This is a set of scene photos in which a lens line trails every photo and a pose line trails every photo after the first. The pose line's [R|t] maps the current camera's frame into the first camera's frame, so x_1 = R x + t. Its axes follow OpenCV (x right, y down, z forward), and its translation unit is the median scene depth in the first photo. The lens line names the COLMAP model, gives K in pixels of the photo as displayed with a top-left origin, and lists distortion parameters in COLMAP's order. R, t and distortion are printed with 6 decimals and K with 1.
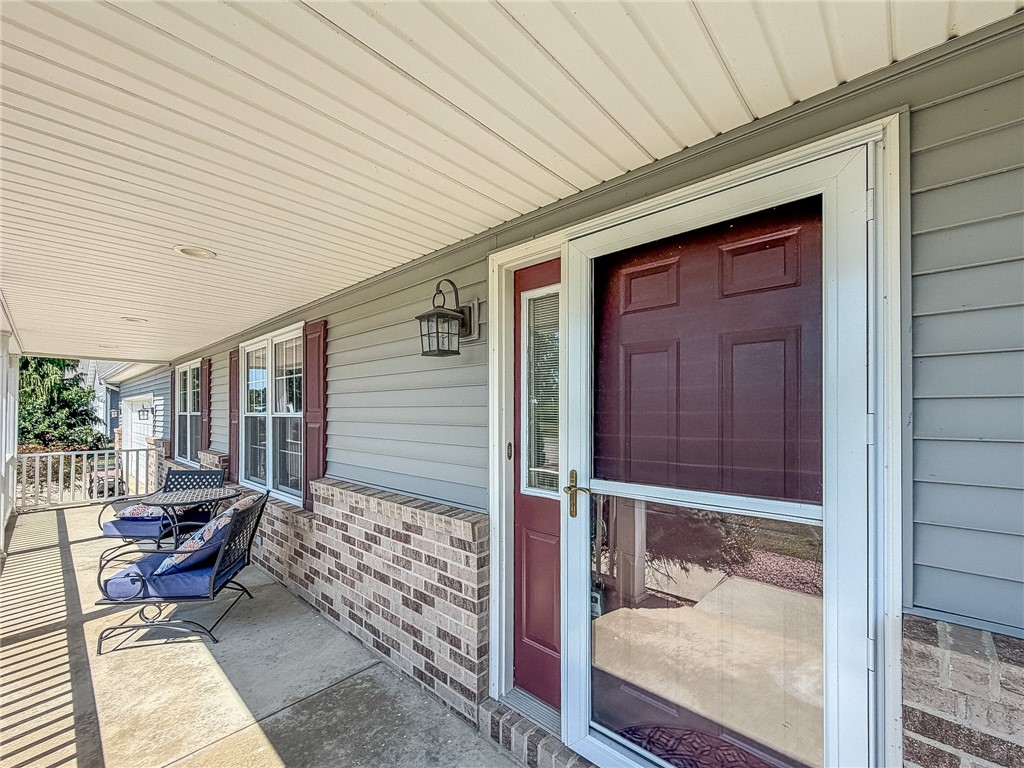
lens RADIAL K [[420.6, 0, 510.8], [0, 420.6, 407.5], [0, 0, 1]] dist [0.002266, 0.000332]
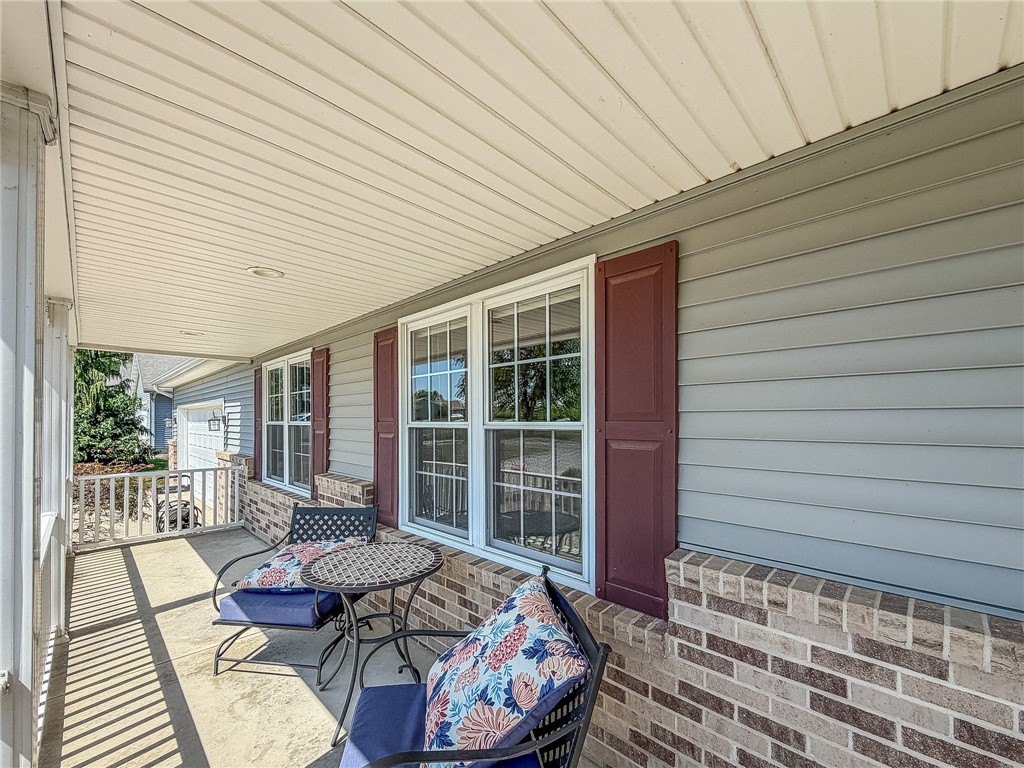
lens RADIAL K [[415.3, 0, 510.7], [0, 415.3, 417.2], [0, 0, 1]] dist [0.001761, 0.000115]
pose [[0.999432, -0.004074, -0.033441, -0.351290], [0.004244, 0.999978, 0.005037, 0.001570], [0.033420, -0.005176, 0.999428, 0.273337]]
